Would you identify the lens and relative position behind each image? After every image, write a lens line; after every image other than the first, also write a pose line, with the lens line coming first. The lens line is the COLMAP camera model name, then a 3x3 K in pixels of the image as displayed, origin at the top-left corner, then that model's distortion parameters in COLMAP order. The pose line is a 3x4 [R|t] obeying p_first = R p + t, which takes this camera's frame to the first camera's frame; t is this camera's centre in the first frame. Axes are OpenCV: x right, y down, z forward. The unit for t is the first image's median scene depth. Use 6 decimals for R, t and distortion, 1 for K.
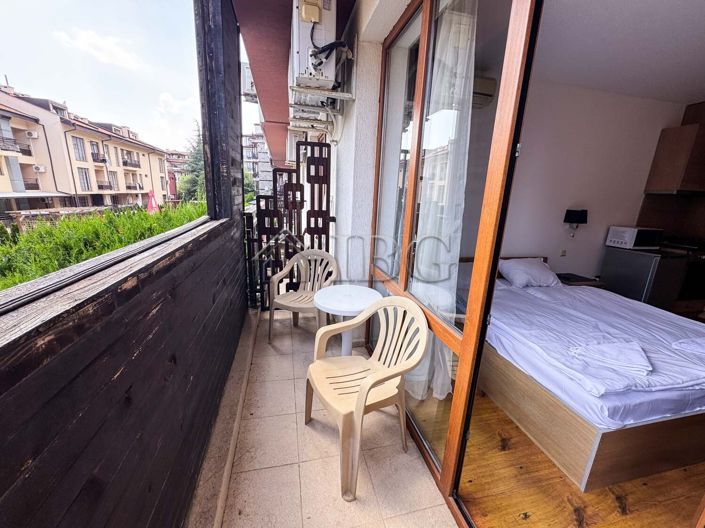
lens RADIAL K [[283.5, 0, 350.2], [0, 283.5, 262.2], [0, 0, 1]] dist [-0.003201, 0.000297]
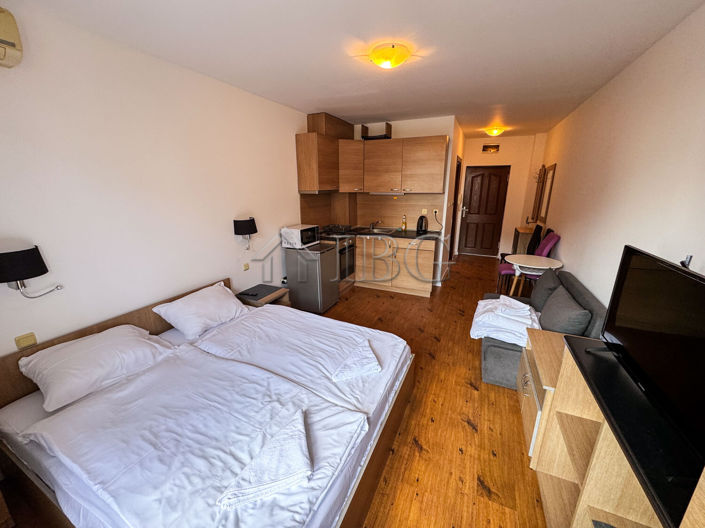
lens RADIAL K [[283.5, 0, 351.3], [0, 283.5, 261.6], [0, 0, 1]] dist [-0.003201, 0.000297]
pose [[0.621391, -0.249166, 0.742826, 0.059059], [0.216537, 0.965773, 0.142810, -0.020880], [-0.752984, 0.072108, 0.654076, 0.031672]]
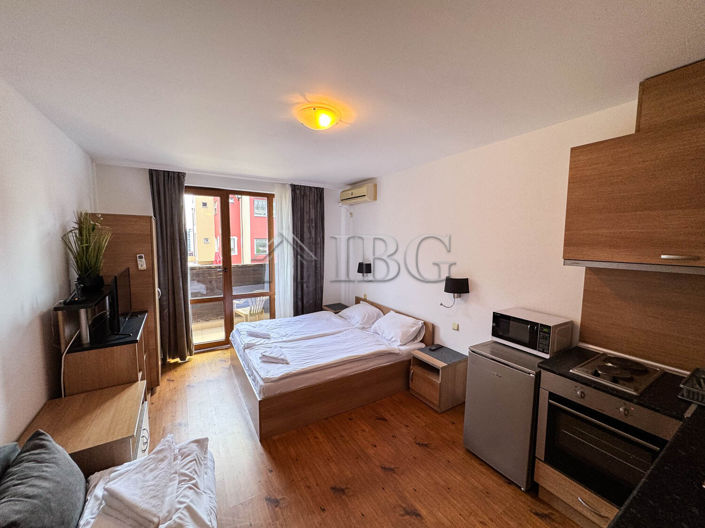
lens RADIAL K [[283.5, 0, 352.7], [0, 283.5, 262.0], [0, 0, 1]] dist [-0.003201, 0.000297]
pose [[0.307015, 0.043602, -0.950706, 0.290242], [-0.228930, 0.973002, -0.029305, -0.025066], [0.923760, 0.226642, 0.308707, 0.080197]]
